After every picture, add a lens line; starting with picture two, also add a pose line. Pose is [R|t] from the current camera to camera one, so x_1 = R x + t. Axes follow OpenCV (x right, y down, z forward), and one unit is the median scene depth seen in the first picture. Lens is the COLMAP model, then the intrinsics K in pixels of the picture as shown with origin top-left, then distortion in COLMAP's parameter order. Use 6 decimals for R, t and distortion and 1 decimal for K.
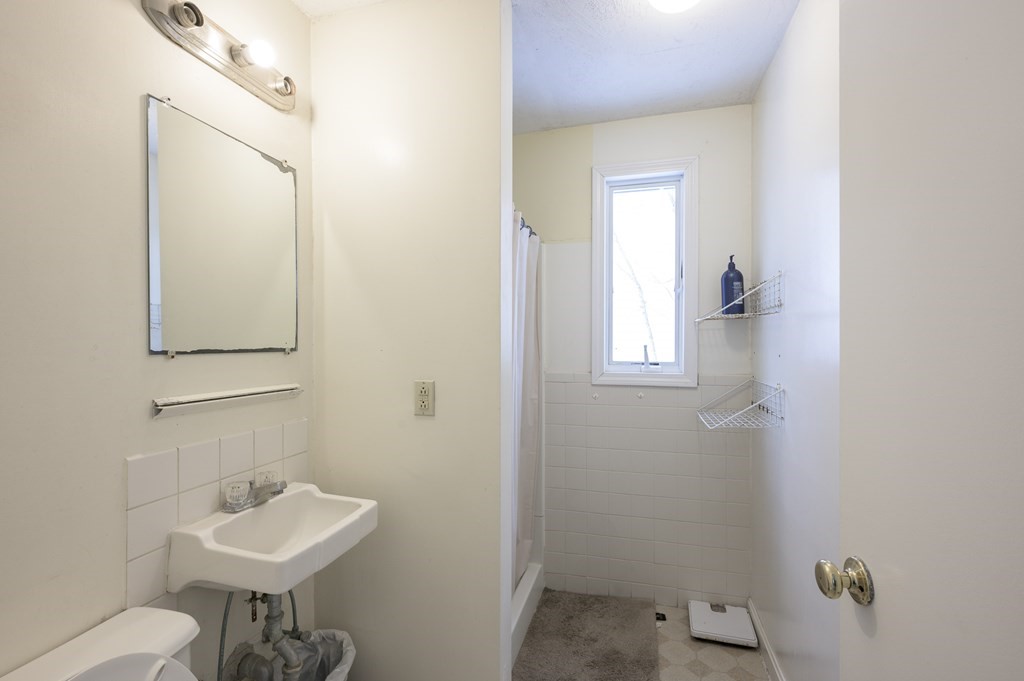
lens RADIAL K [[458.8, 0, 512.0], [0, 458.8, 340.5], [0, 0, 1]] dist [0.001882, 0.000162]
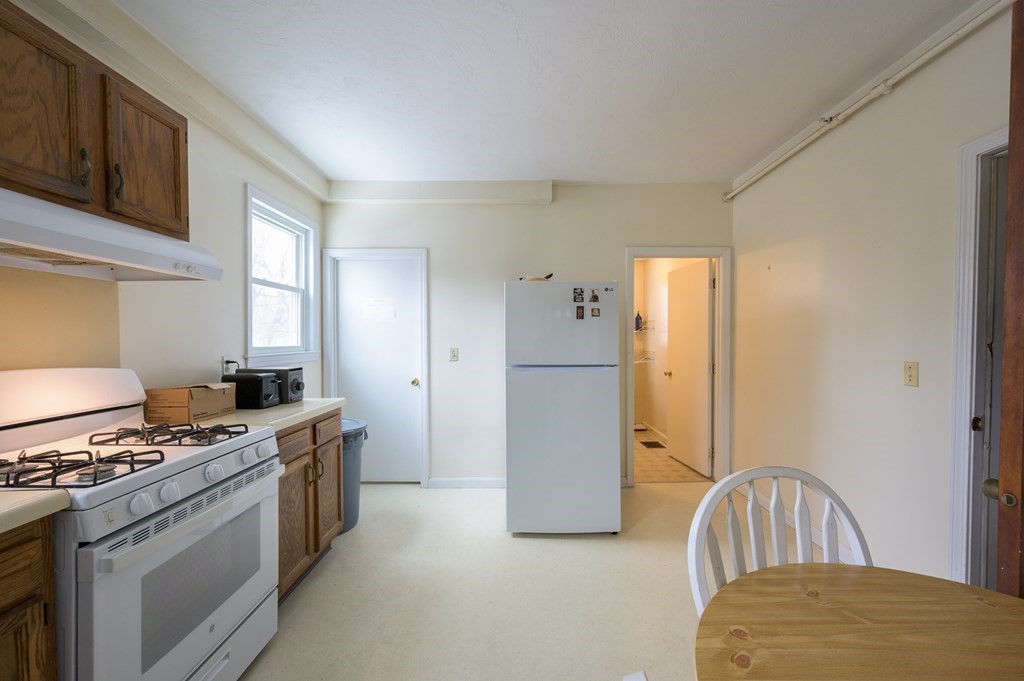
lens RADIAL K [[416.3, 0, 512.0], [0, 416.3, 340.5], [0, 0, 1]] dist [-0.001508, -0.000311]
pose [[0.966767, -0.003784, 0.255632, -1.209683], [0.001458, 0.999956, 0.009290, -0.011794], [-0.255656, -0.008609, 0.966730, -1.712533]]
